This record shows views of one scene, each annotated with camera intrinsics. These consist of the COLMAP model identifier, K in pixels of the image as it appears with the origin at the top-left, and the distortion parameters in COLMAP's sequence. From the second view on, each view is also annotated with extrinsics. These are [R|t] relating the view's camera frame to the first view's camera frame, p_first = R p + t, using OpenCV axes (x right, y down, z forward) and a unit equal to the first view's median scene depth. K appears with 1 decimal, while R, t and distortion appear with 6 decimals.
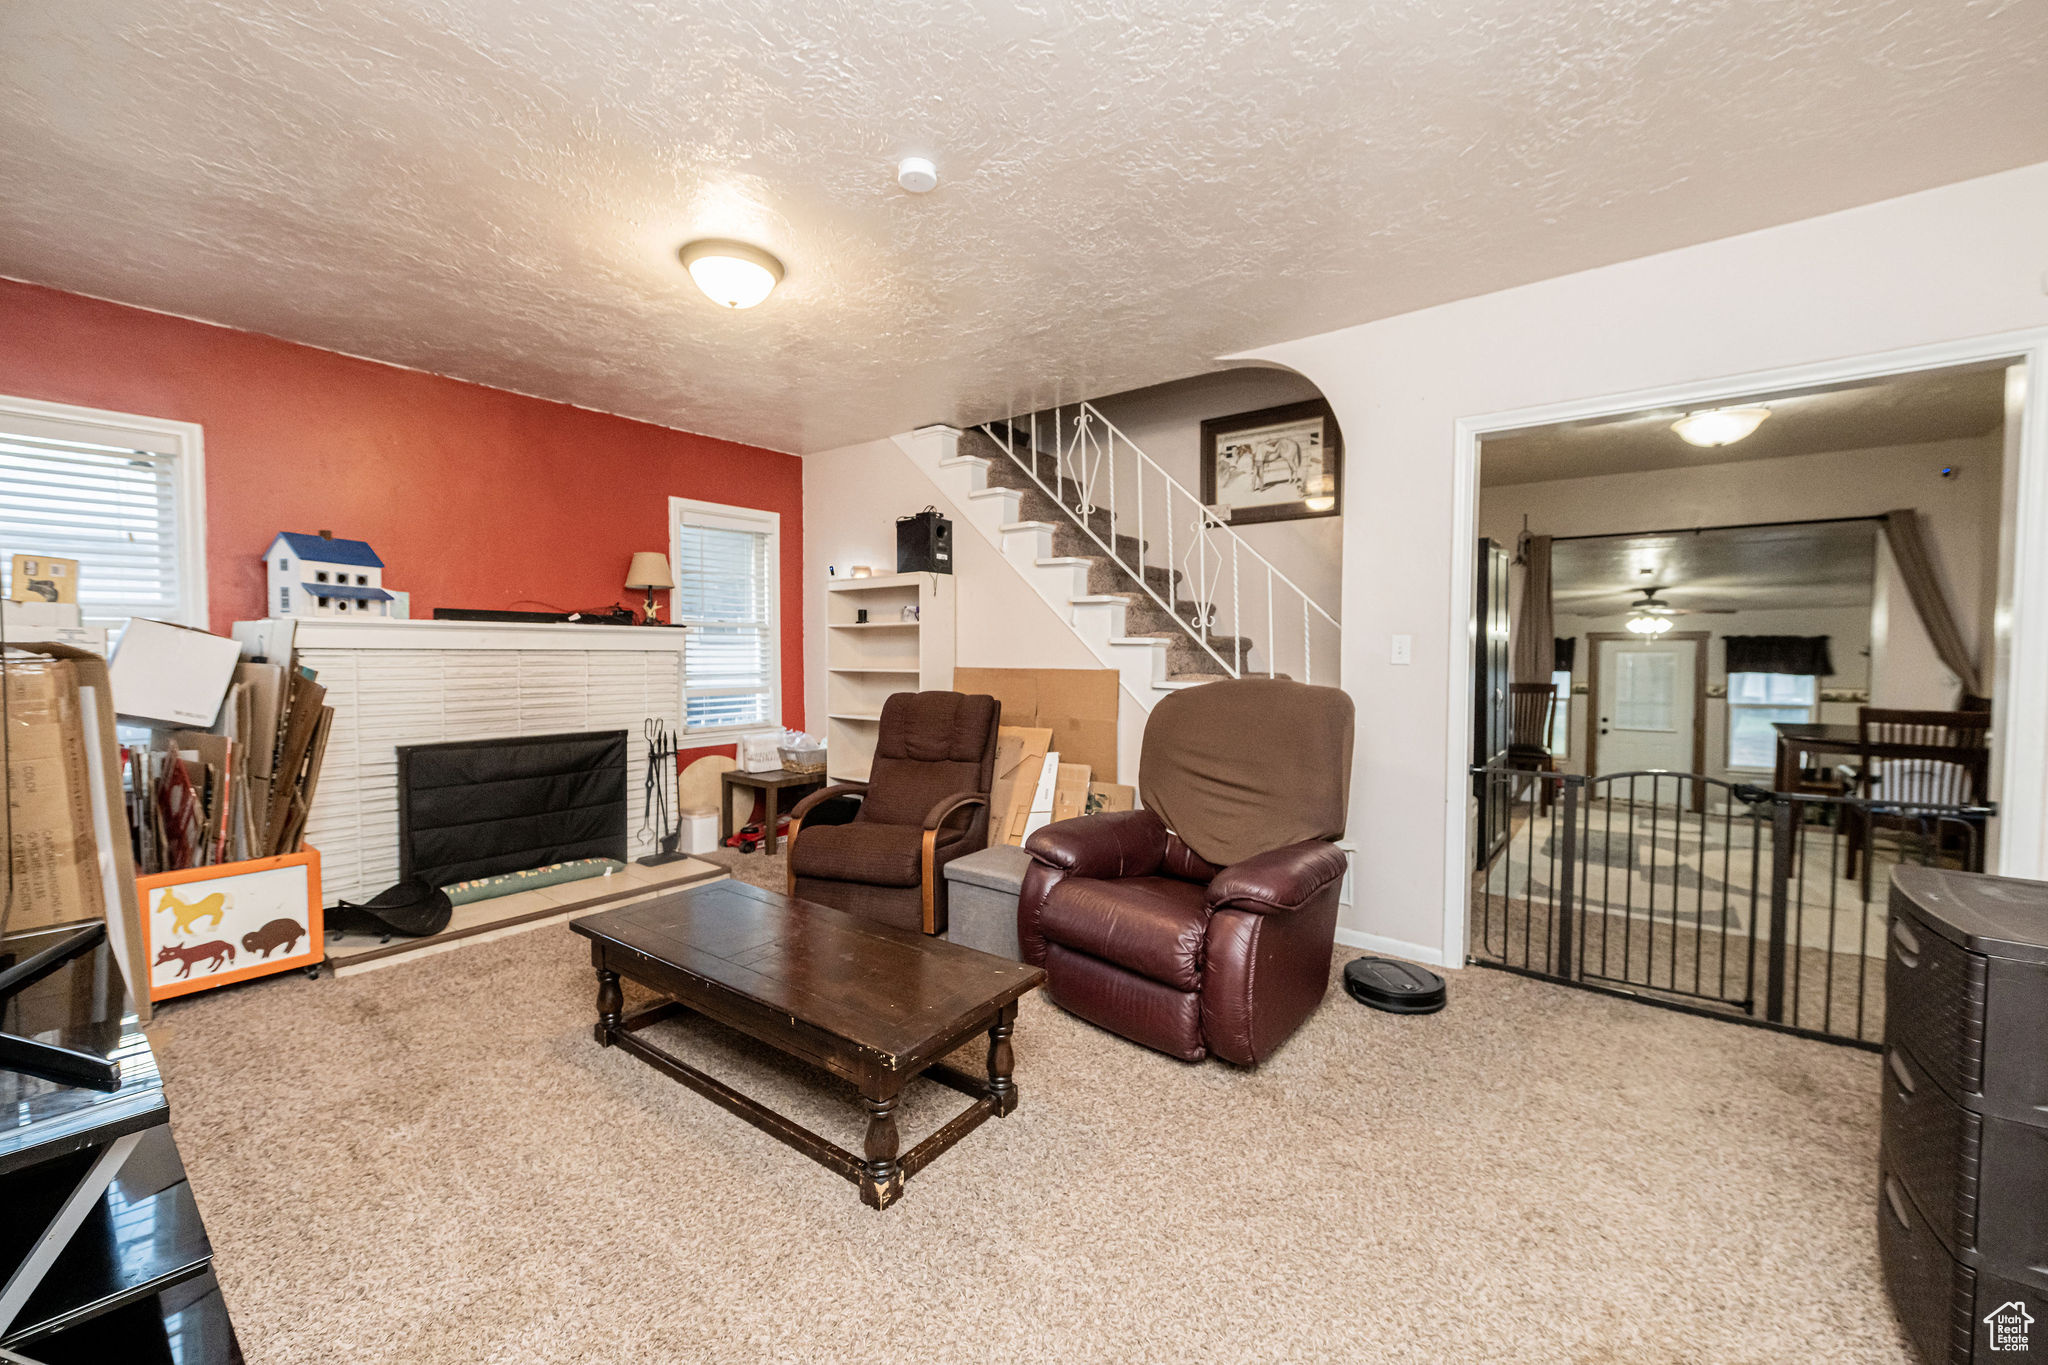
lens RADIAL K [[802.0, 0, 1009.2], [0, 802.0, 682.0], [0, 0, 1]] dist [-0.006049, 0.000254]
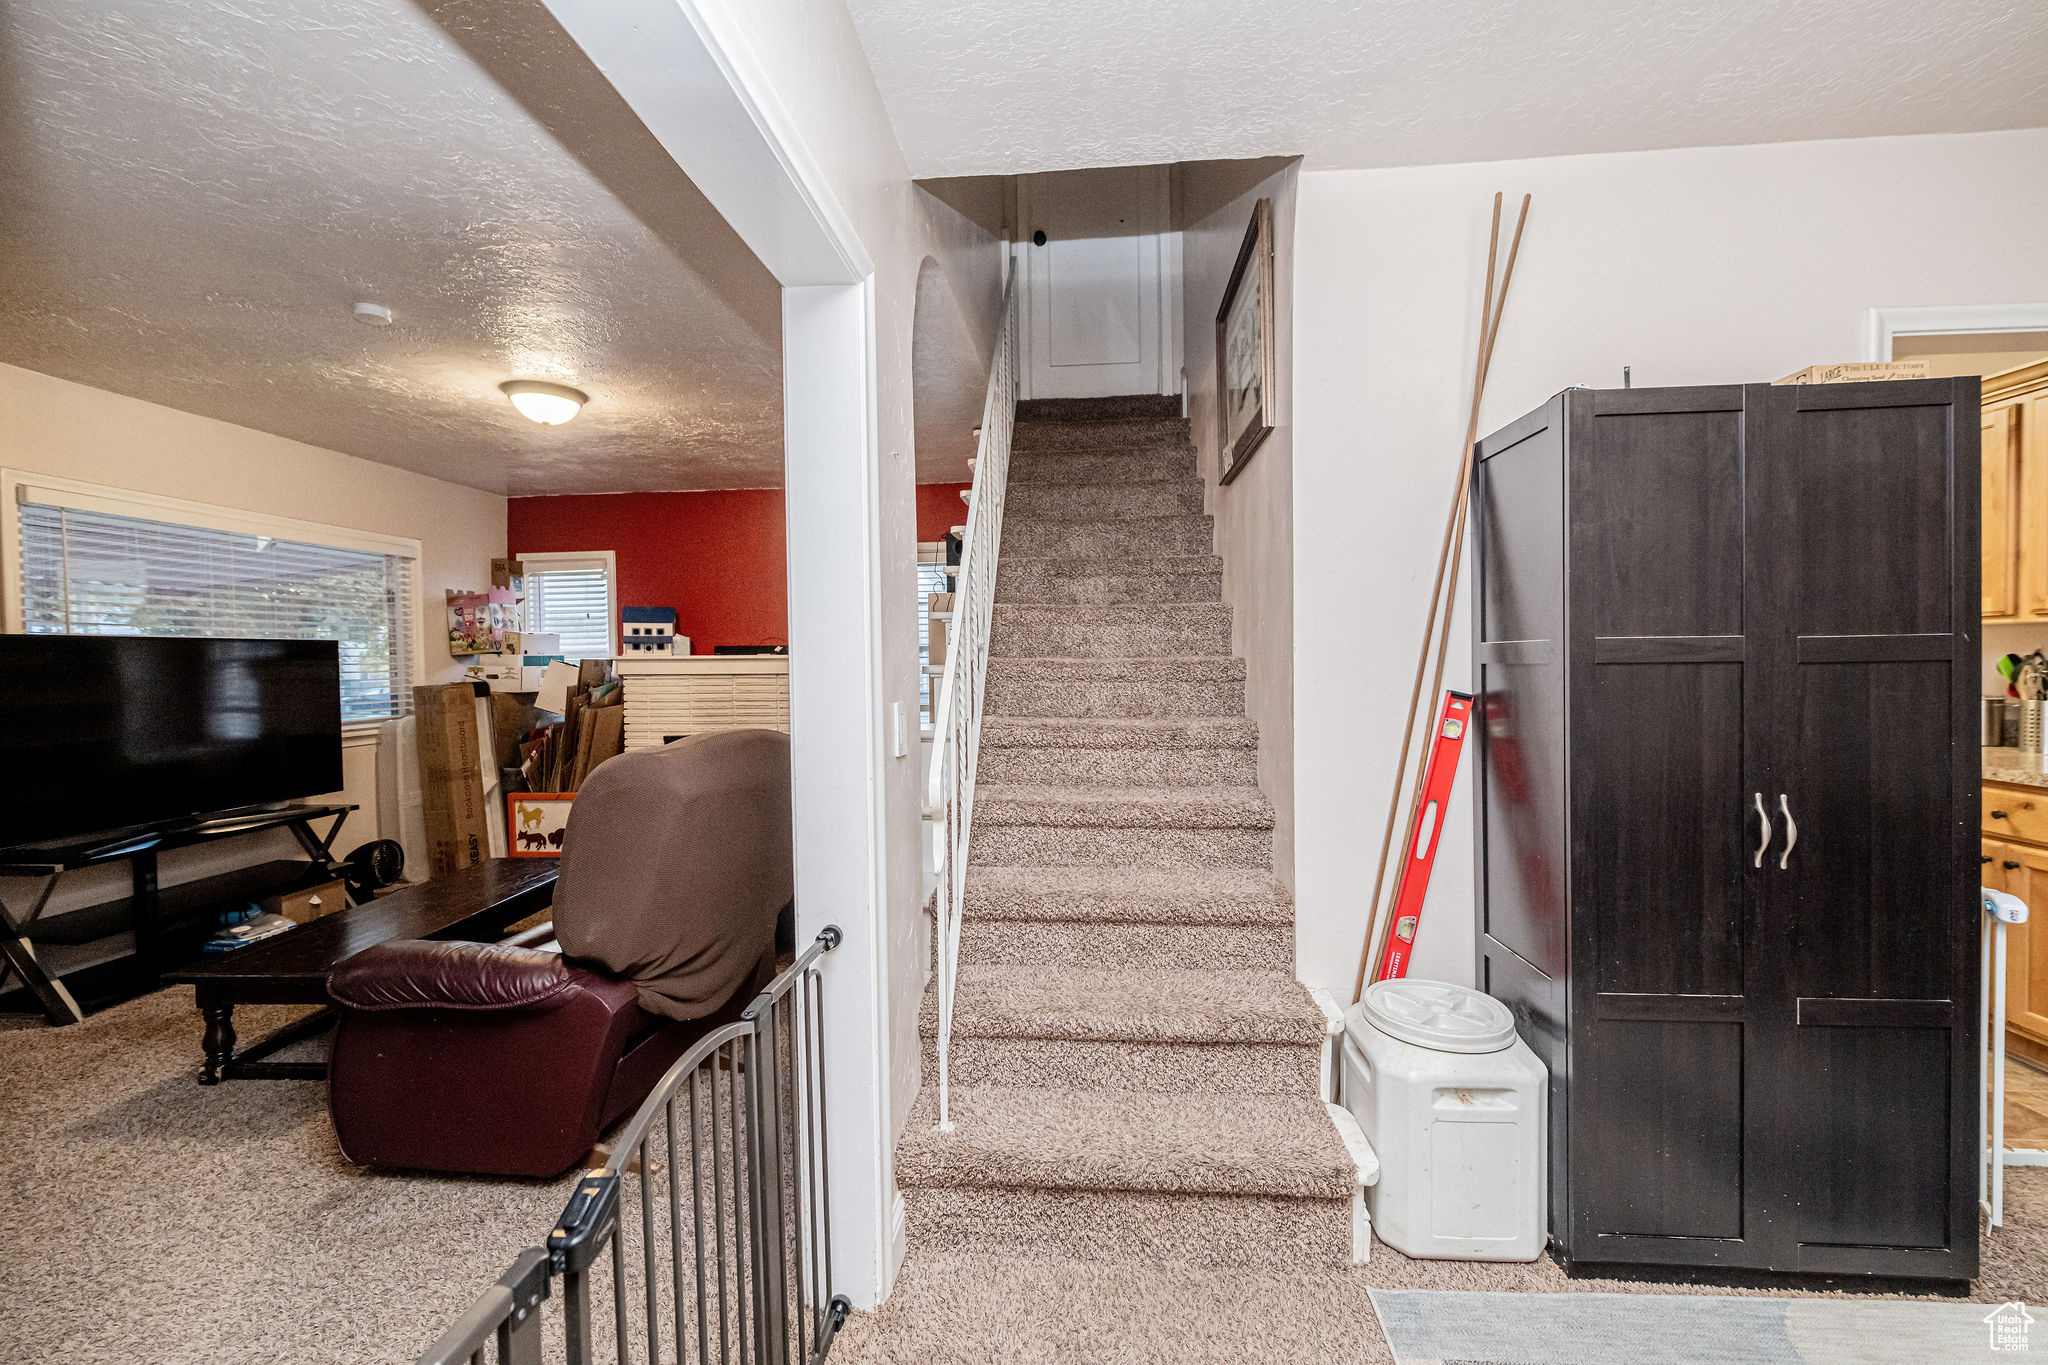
lens RADIAL K [[802.0, 0, 1047.1], [0, 802.0, 681.3], [0, 0, 1]] dist [-0.006049, 0.000254]
pose [[0.555360, 0.017405, -0.831428, 0.794366], [-0.017482, 0.999804, 0.009253, -0.045963], [0.831426, 0.009396, 0.555556, 0.619904]]
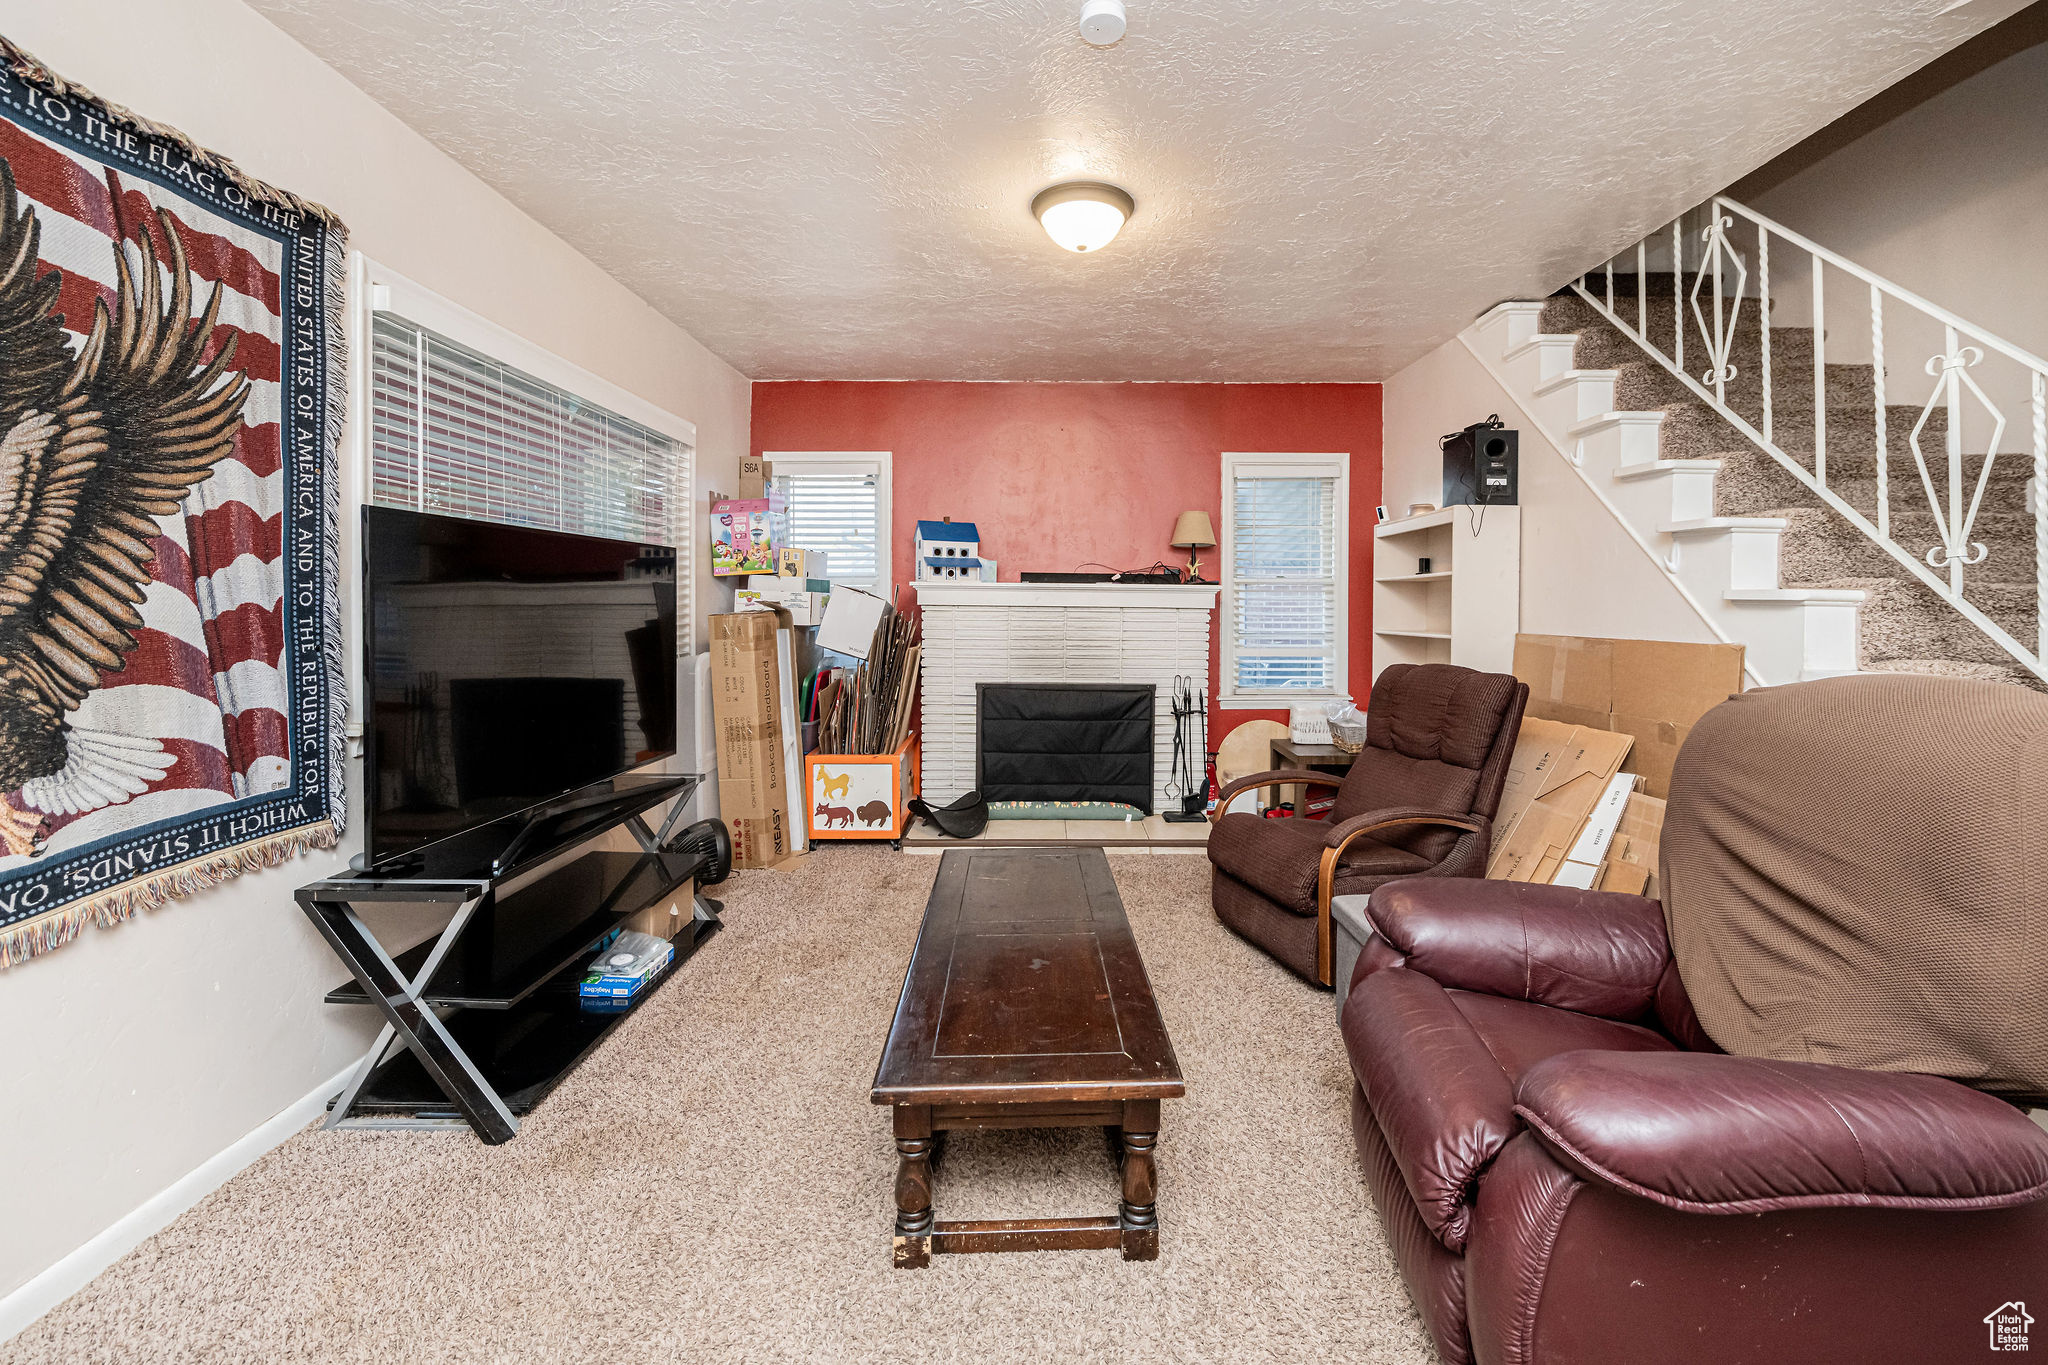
lens RADIAL K [[802.0, 0, 1025.9], [0, 802.0, 616.6], [0, 0, 1]] dist [-0.006049, 0.000254]
pose [[0.624902, 0.012587, -0.780602, 0.223868], [-0.034907, 0.999321, -0.011830, -0.009897], [0.779923, 0.034641, 0.624916, 0.220040]]
